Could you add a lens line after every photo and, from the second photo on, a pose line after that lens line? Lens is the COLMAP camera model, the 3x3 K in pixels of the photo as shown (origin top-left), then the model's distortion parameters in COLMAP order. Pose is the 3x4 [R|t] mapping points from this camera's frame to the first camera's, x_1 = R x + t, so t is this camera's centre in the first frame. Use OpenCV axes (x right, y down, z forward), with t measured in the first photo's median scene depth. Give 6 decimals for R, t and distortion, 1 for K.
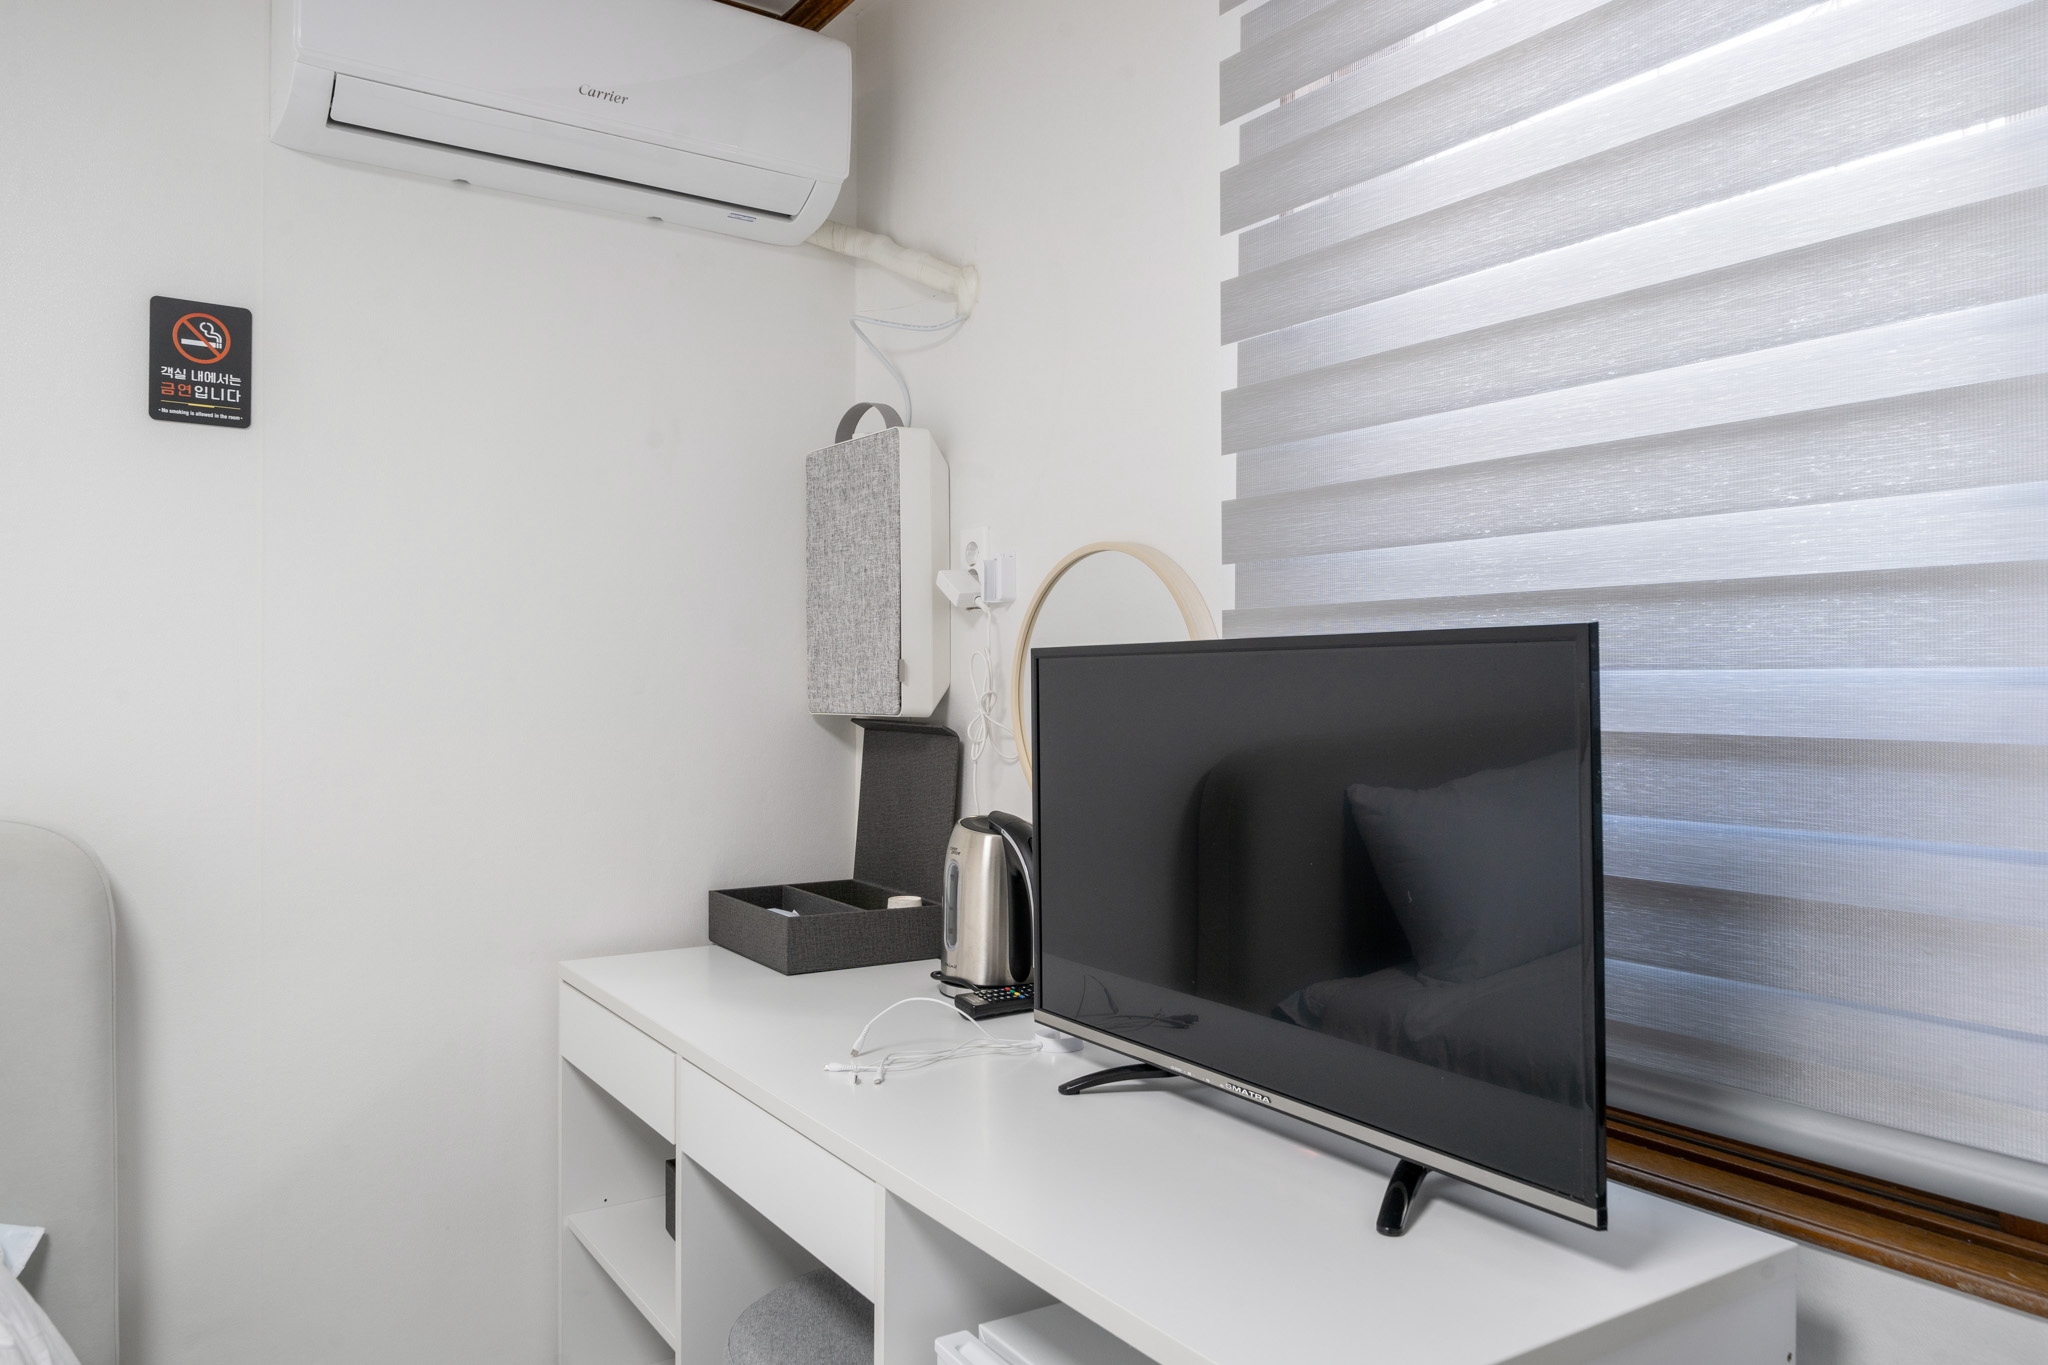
lens RADIAL K [[1411.3, 0, 1010.3], [0, 1411.3, 700.5], [0, 0, 1]] dist [0.000345, 0.007990]
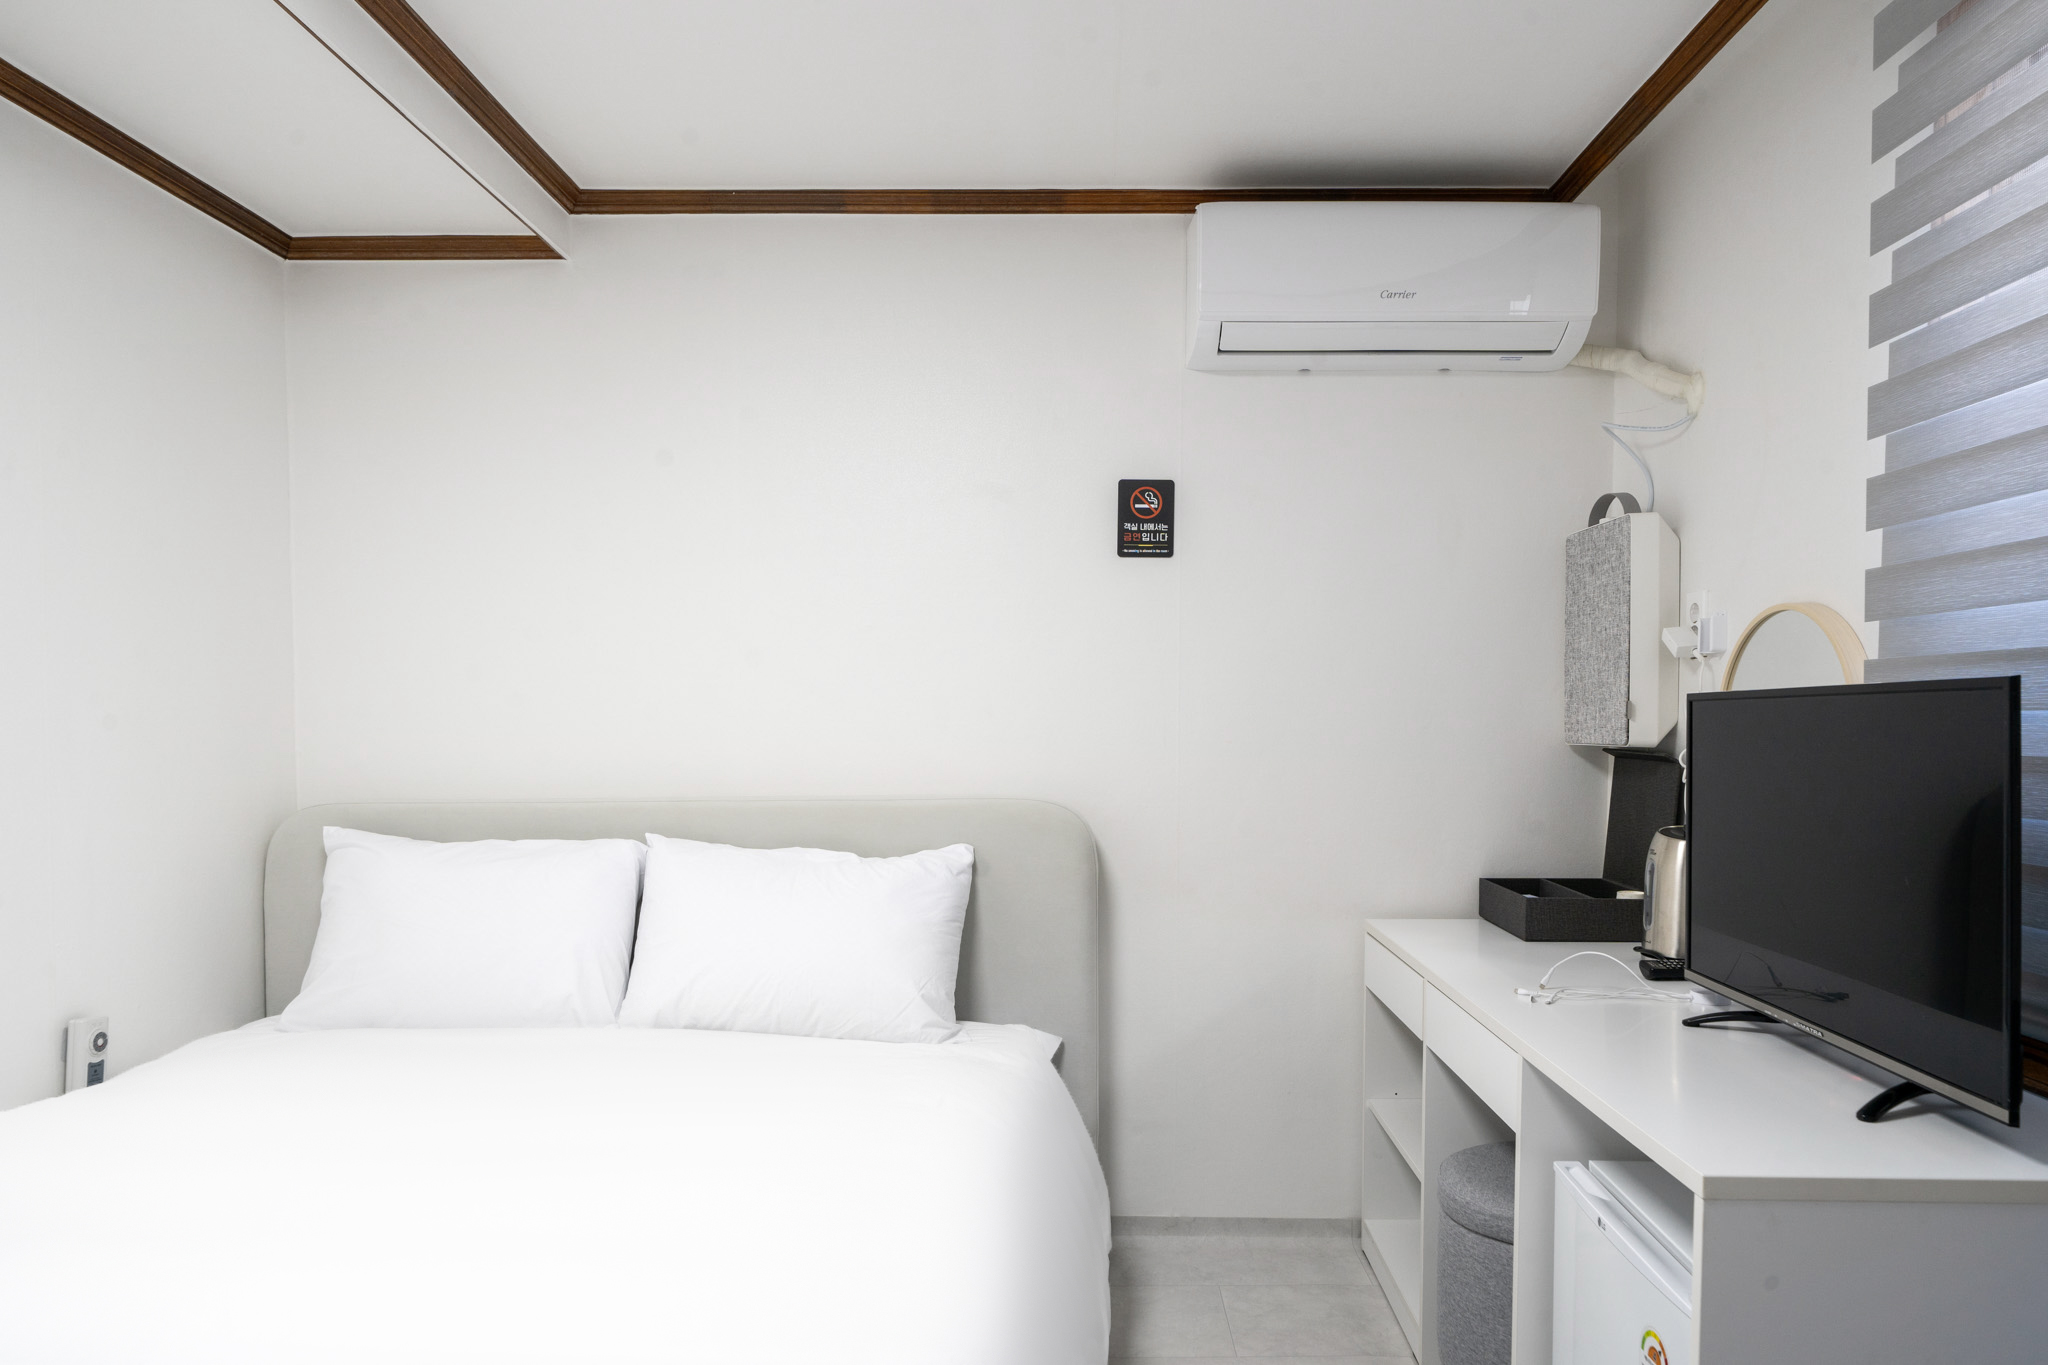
lens RADIAL K [[1342.3, 0, 1069.0], [0, 1342.3, 767.4], [0, 0, 1]] dist [0.006264, 0.002247]
pose [[0.827804, 0.017779, -0.560736, 0.228226], [-0.004163, 0.999665, 0.025549, 0.001762], [0.561002, -0.018815, 0.827601, -0.332327]]
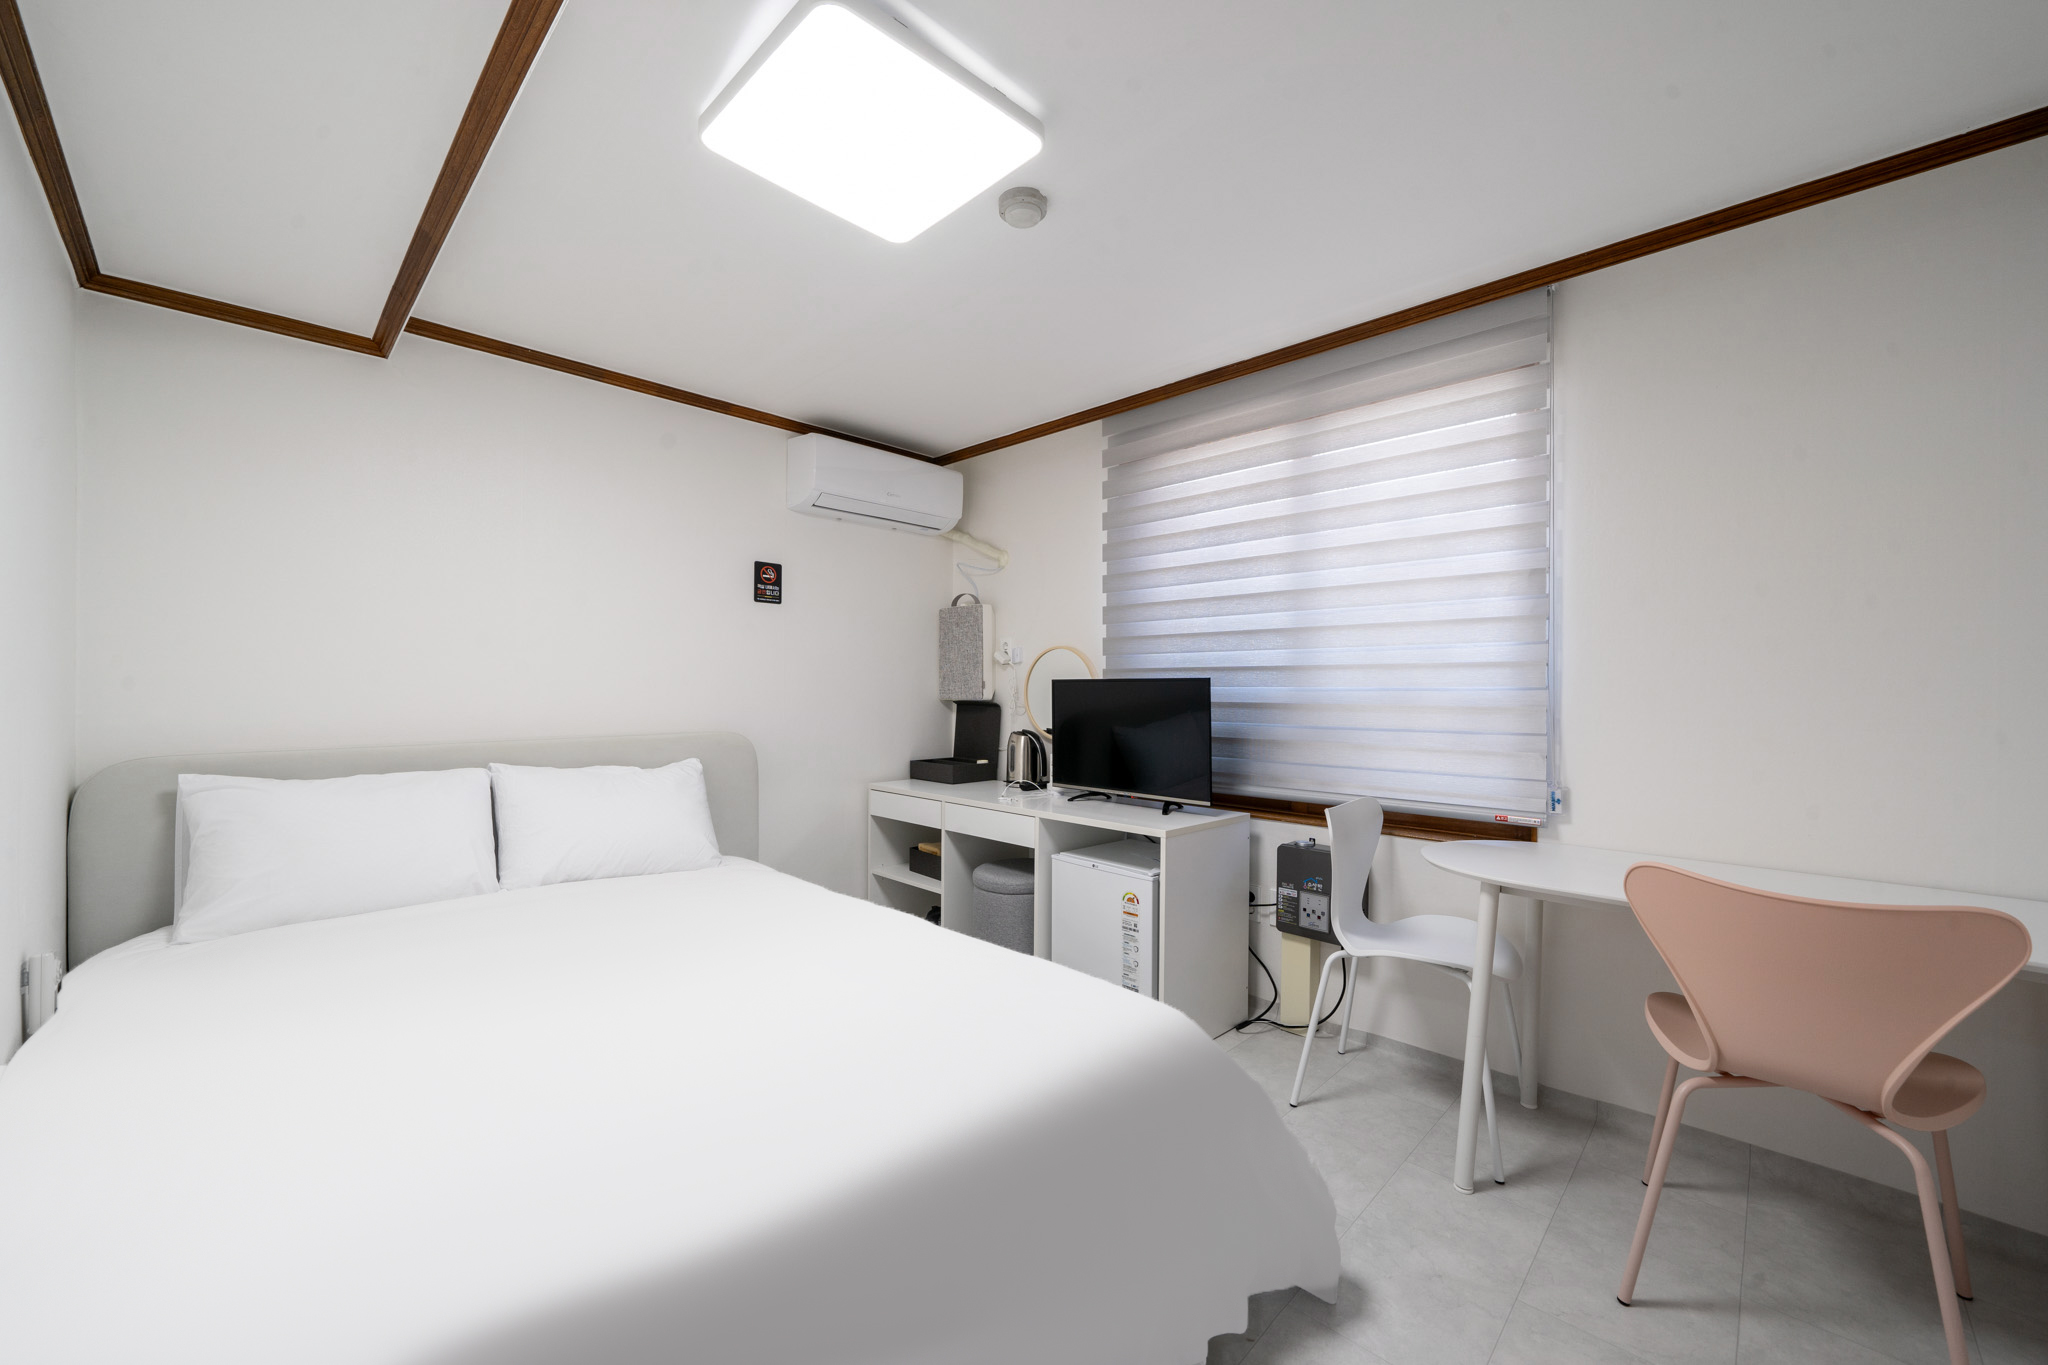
lens RADIAL K [[790.9, 0, 1020.3], [0, 790.9, 689.5], [0, 0, 1]] dist [0.000127, -0.000014]
pose [[0.979294, 0.001923, 0.202432, -0.434918], [-0.000339, 0.999969, -0.007862, 0.002718], [-0.202441, 0.007630, 0.979265, -0.855974]]
